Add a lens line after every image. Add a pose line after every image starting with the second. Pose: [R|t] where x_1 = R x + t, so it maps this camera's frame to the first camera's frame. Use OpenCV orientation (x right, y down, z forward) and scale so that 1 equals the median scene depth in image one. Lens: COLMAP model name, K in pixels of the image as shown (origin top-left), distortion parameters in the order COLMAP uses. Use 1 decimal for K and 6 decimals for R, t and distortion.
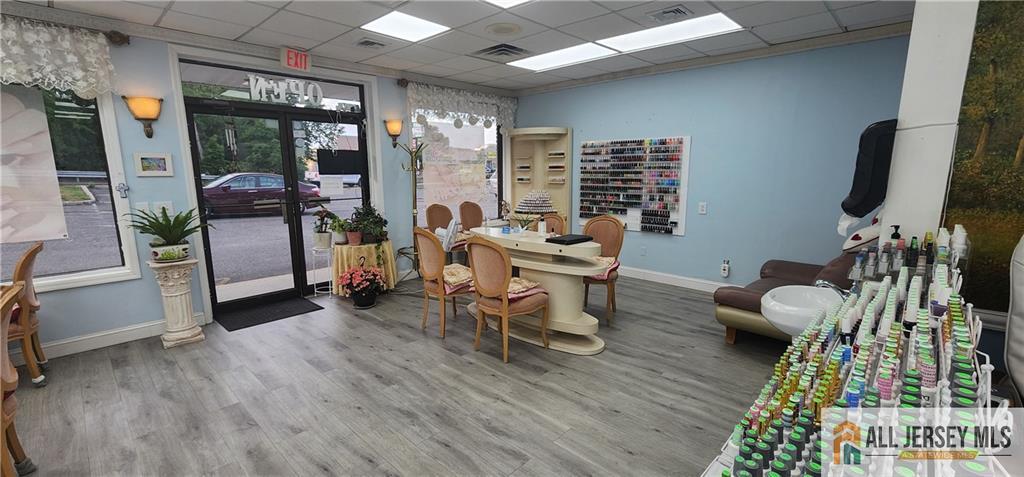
lens RADIAL K [[425.0, 0, 513.0], [0, 425.0, 242.5], [0, 0, 1]] dist [-0.000981, 0.000370]
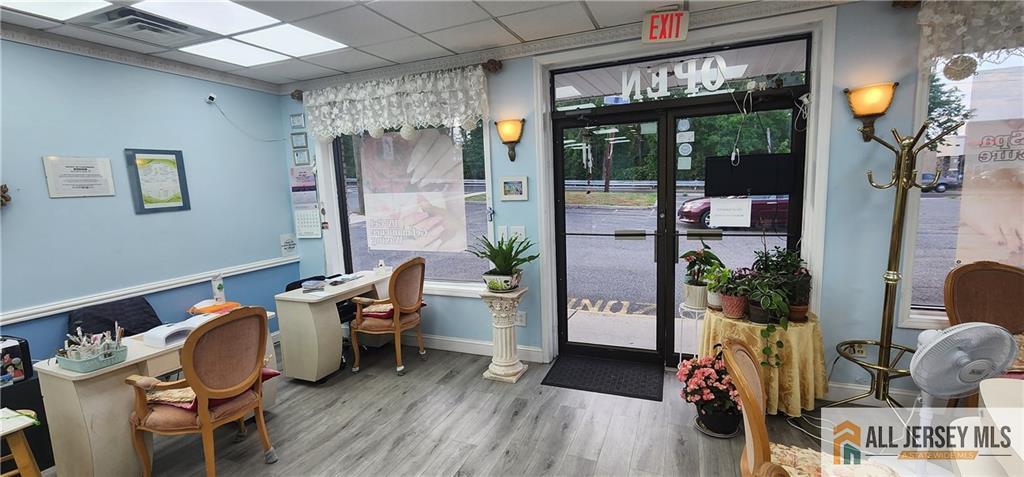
lens RADIAL K [[425.0, 0, 505.3], [0, 425.0, 241.3], [0, 0, 1]] dist [-0.000981, 0.000370]
pose [[0.351316, 0.113064, -0.929405, 0.045313], [-0.125504, 0.989409, 0.072923, -0.090577], [0.927807, 0.091025, 0.361786, 0.439417]]
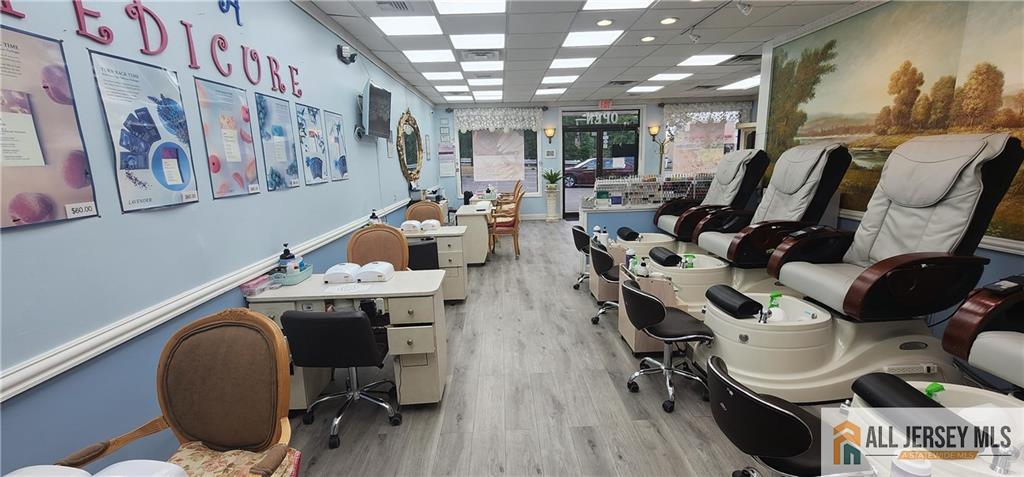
lens RADIAL K [[425.0, 0, 516.2], [0, 425.0, 242.1], [0, 0, 1]] dist [-0.000981, 0.000370]
pose [[0.714210, 0.120161, -0.689540, 0.603511], [-0.097526, 0.992628, 0.071963, 0.129435], [0.693103, 0.015852, 0.720664, -0.706053]]
